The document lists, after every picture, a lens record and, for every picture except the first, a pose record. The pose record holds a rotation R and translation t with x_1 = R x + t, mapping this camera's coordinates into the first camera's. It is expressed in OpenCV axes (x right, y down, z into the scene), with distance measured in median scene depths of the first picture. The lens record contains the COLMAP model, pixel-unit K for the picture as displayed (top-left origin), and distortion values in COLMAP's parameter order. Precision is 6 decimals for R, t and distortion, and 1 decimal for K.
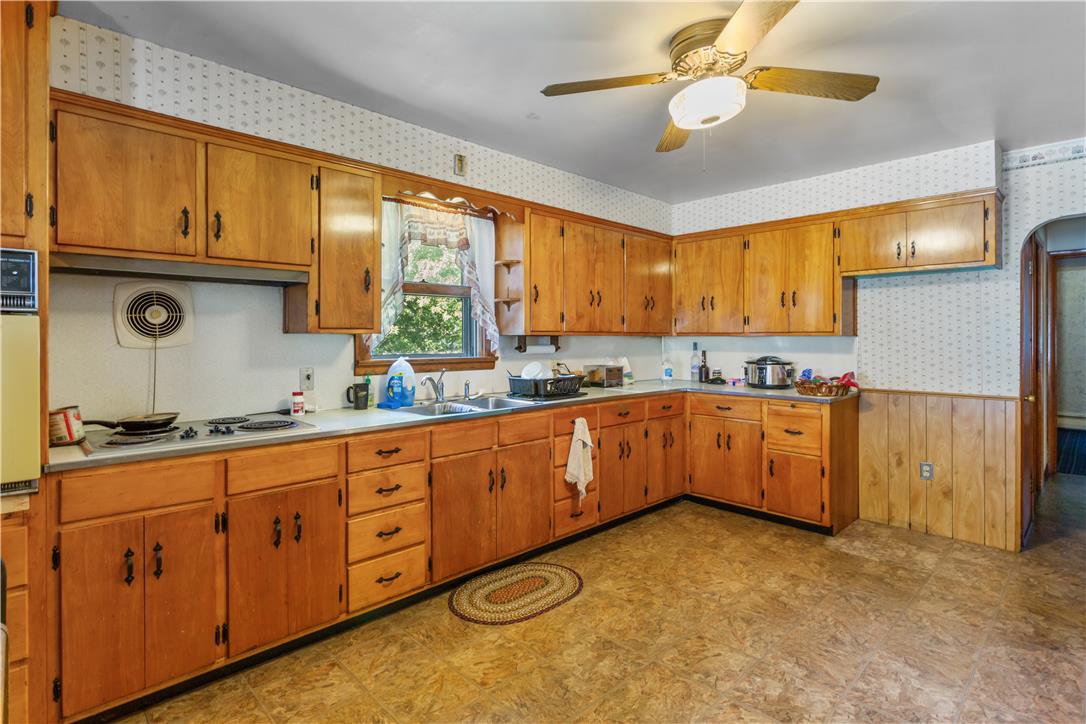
lens RADIAL K [[537.0, 0, 546.0], [0, 537.0, 339.7], [0, 0, 1]] dist [-0.005428, 0.000762]
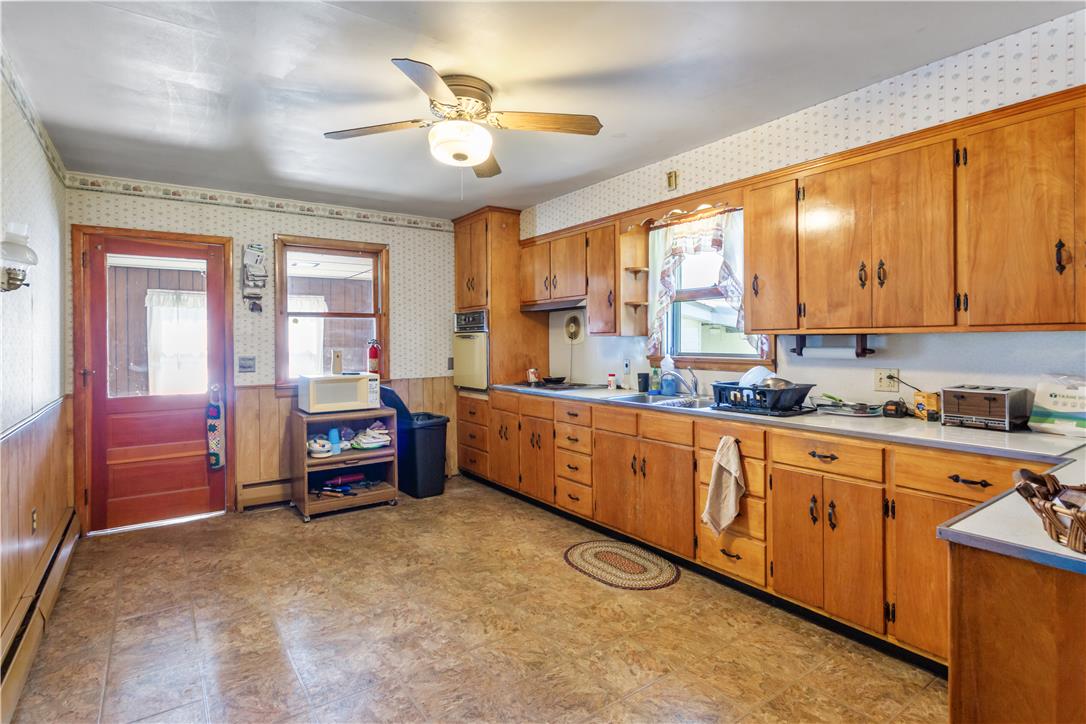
lens RADIAL K [[537.0, 0, 536.7], [0, 537.0, 342.1], [0, 0, 1]] dist [-0.005428, 0.000762]
pose [[-0.147564, 0.005769, -0.989036, 1.153336], [0.006548, 0.999967, 0.004856, -0.003949], [0.989031, -0.005760, -0.147597, 1.058548]]
